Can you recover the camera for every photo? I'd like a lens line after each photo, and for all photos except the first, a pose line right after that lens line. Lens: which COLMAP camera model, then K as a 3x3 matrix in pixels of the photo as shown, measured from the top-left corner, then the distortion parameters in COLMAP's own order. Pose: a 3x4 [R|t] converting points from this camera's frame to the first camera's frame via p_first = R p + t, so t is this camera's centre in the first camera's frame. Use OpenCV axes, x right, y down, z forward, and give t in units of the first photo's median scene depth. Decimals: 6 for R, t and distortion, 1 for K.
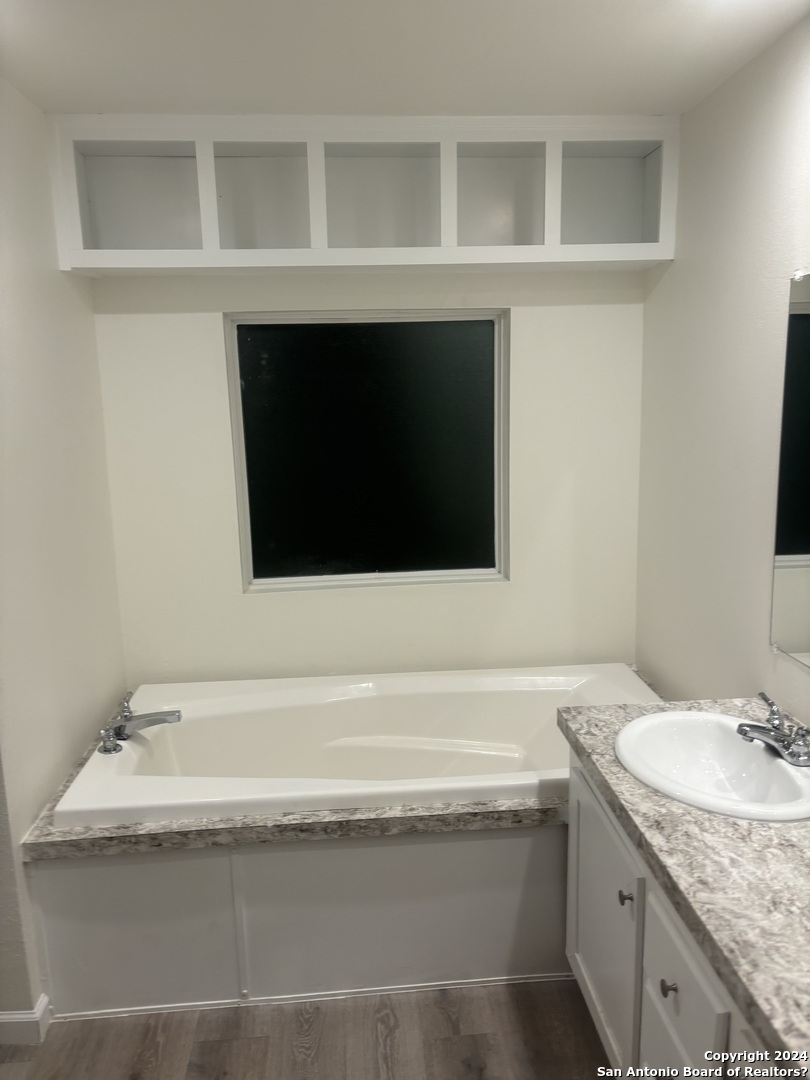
lens RADIAL K [[823.1, 0, 402.9], [0, 823.1, 544.8], [0, 0, 1]] dist [0.068668, -0.074652]
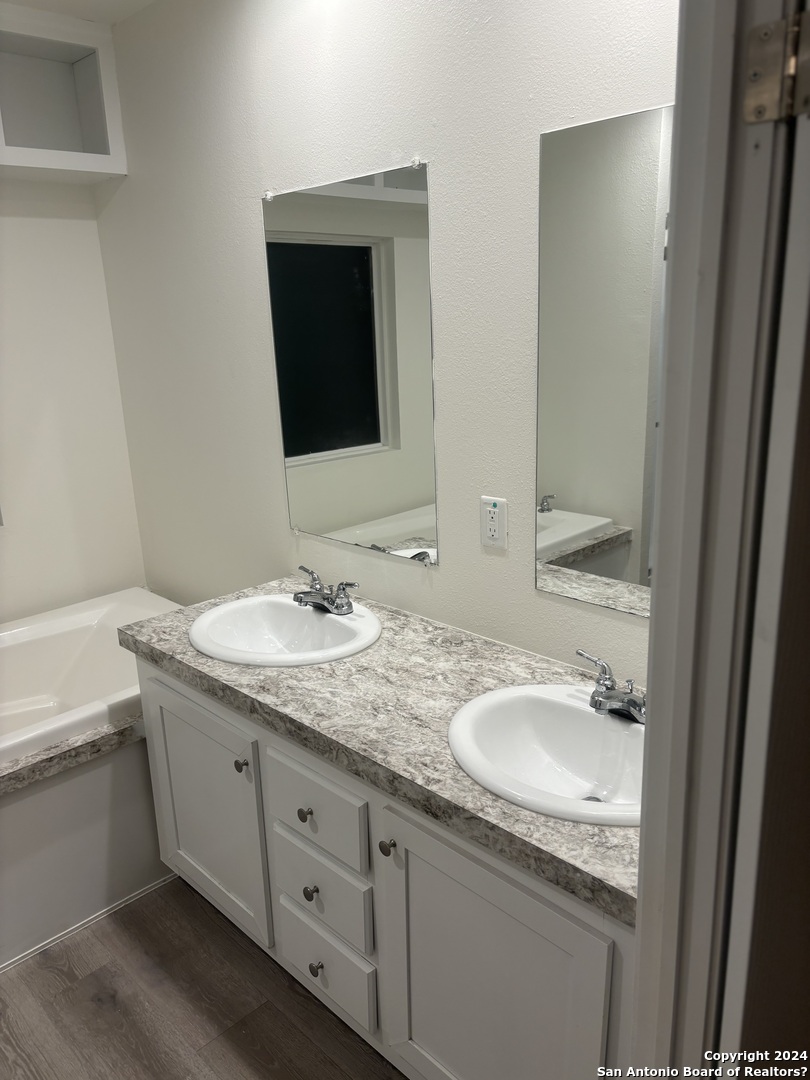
lens RADIAL K [[823.1, 0, 402.9], [0, 823.1, 544.8], [0, 0, 1]] dist [0.068668, -0.074652]
pose [[0.765927, -0.177711, 0.617879, -0.160392], [0.138256, 0.984083, 0.111653, 0.038773], [-0.627886, -0.000093, 0.778305, 0.014875]]
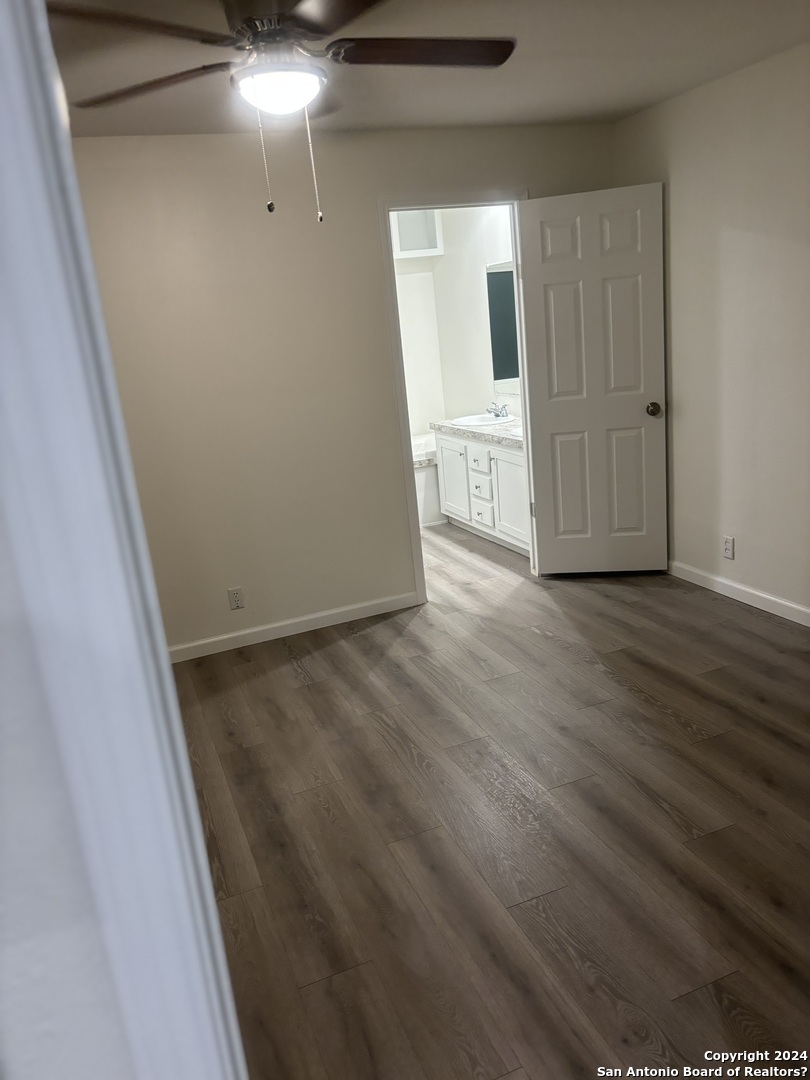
lens RADIAL K [[823.1, 0, 402.9], [0, 823.1, 544.8], [0, 0, 1]] dist [0.068668, -0.074652]
pose [[0.952687, -0.147306, 0.265874, -0.787189], [0.128780, 0.987944, 0.085915, 0.390027], [-0.275324, -0.047611, 0.960172, -1.895932]]
